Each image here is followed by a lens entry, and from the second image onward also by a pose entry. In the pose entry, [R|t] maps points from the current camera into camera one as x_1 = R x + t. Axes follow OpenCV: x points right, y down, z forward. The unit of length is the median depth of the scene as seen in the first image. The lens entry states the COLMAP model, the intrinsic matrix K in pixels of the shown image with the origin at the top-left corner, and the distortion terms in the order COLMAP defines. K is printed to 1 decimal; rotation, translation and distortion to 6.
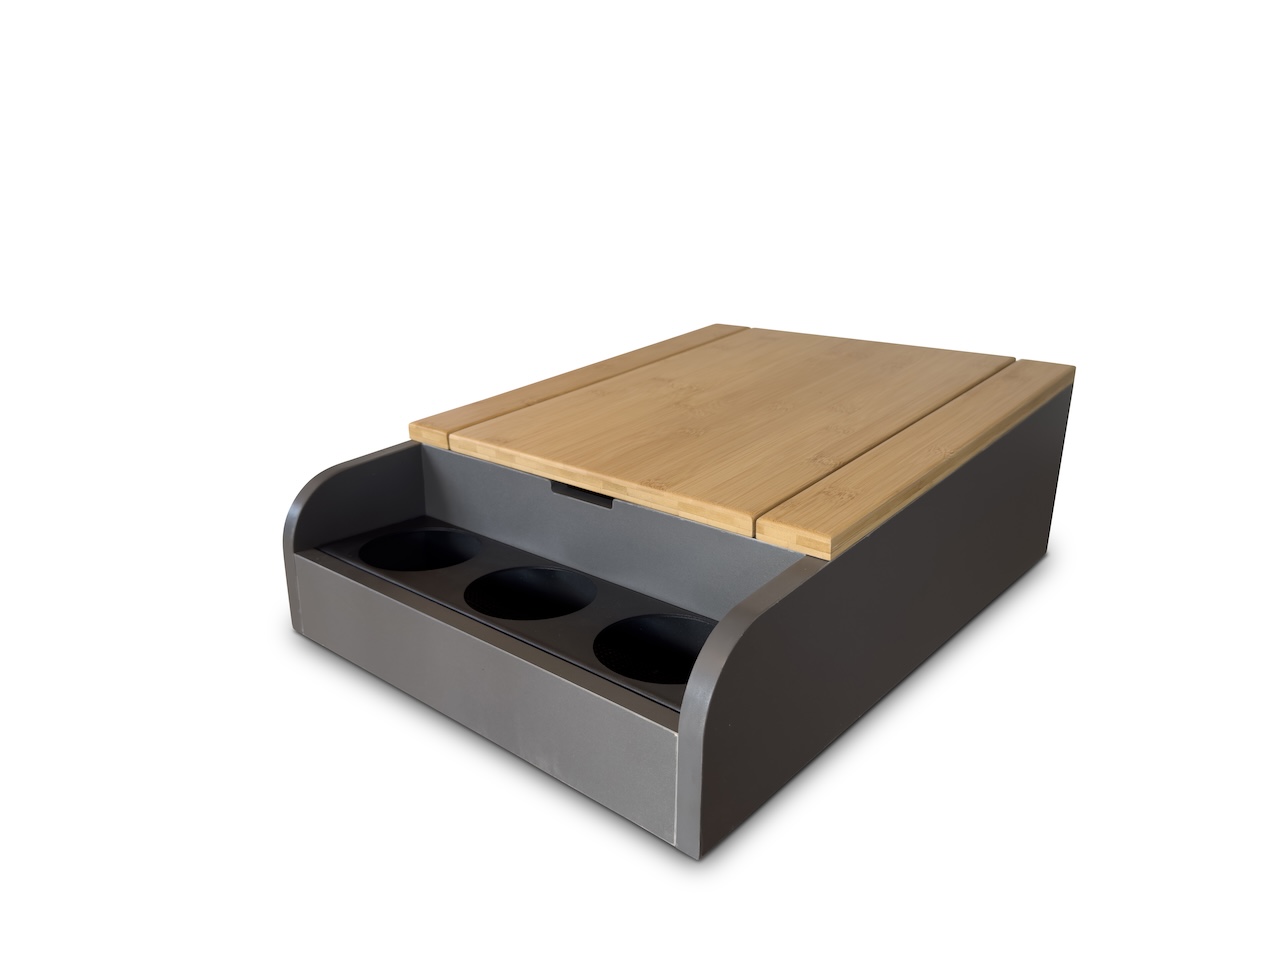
lens RADIAL K [[910.3, 0, 618.0], [0, 910.3, 484.3], [0, 0, 1]] dist [0.101890, -0.148481]
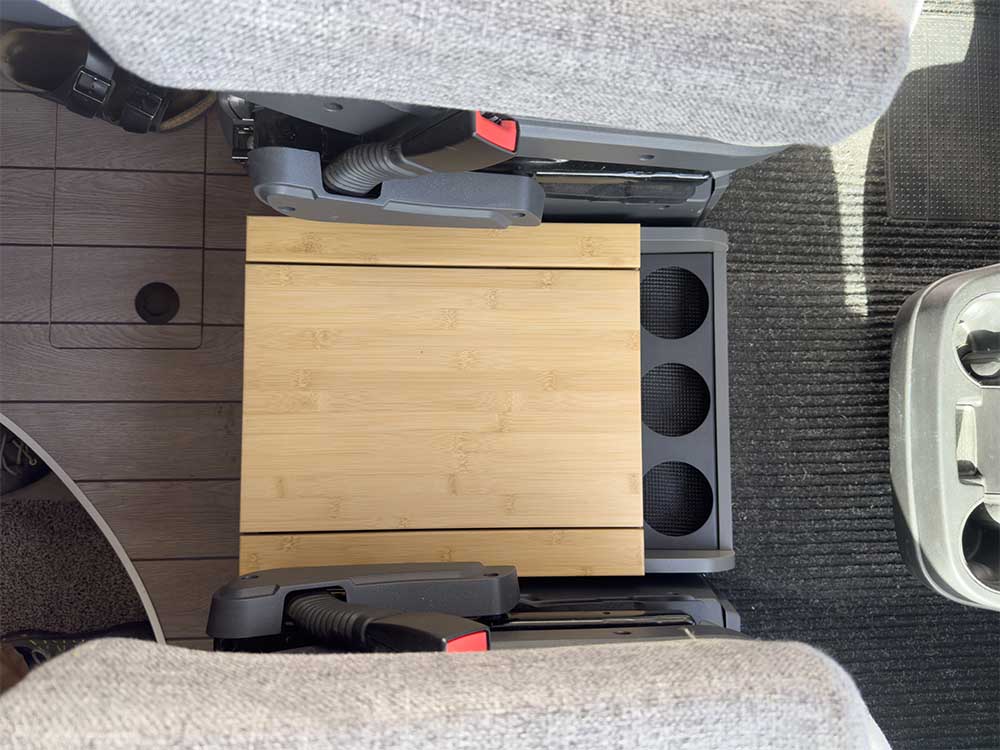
lens RADIAL K [[729.2, 0, 501.2], [0, 729.2, 374.1], [0, 0, 1]] dist [0.005931, -0.027919]
pose [[-0.664311, -0.745347, 0.056106, 0.080606], [0.251955, -0.152627, 0.955628, -1.310029], [-0.703711, 0.648970, 0.289185, 0.790527]]
